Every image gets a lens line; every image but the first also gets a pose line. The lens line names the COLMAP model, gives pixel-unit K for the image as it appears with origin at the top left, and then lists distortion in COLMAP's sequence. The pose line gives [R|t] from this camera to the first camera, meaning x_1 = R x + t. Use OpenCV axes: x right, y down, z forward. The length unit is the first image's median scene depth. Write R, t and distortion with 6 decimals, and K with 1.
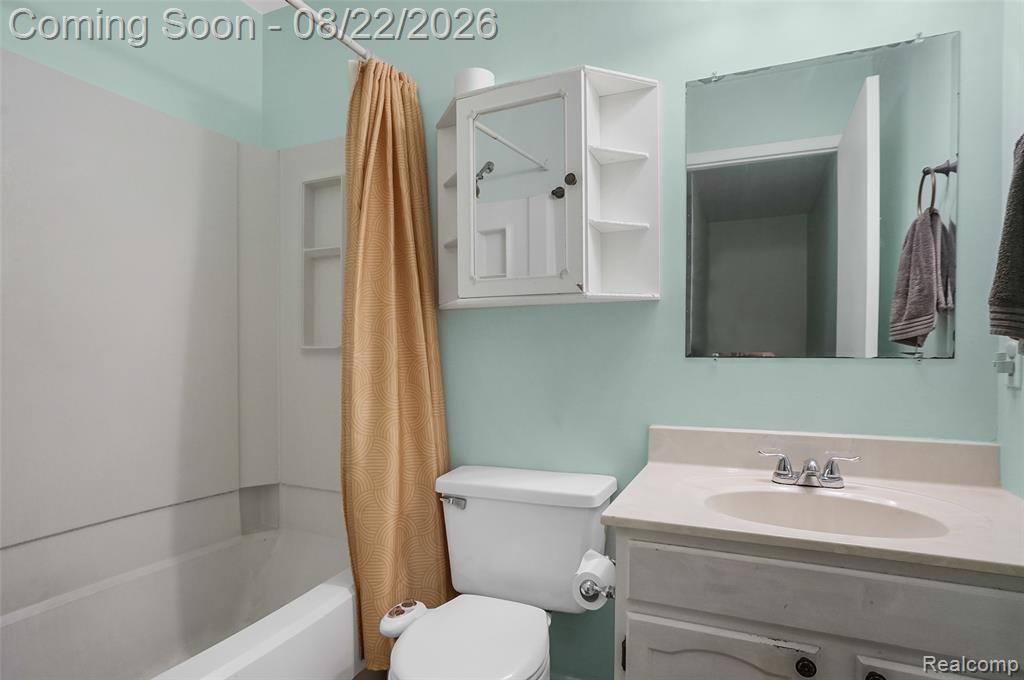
lens RADIAL K [[537.6, 0, 518.6], [0, 537.6, 346.0], [0, 0, 1]] dist [-0.056096, 0.029241]
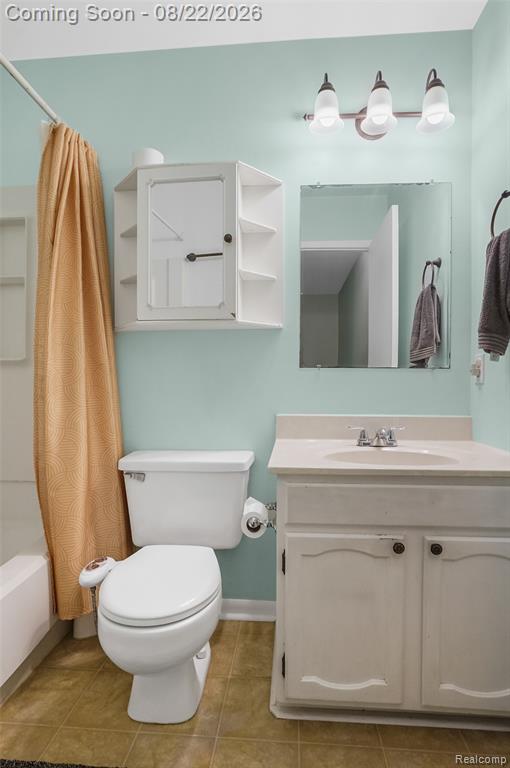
lens RADIAL K [[389.6, 0, 255.0], [0, 389.6, 384.0], [0, 0, 1]] dist [-0.051842, 0.025311]
pose [[0.939820, 0.009372, 0.341541, -0.169557], [-0.006149, 0.999926, -0.010519, 0.075711], [-0.341615, 0.007786, 0.939808, 0.022350]]
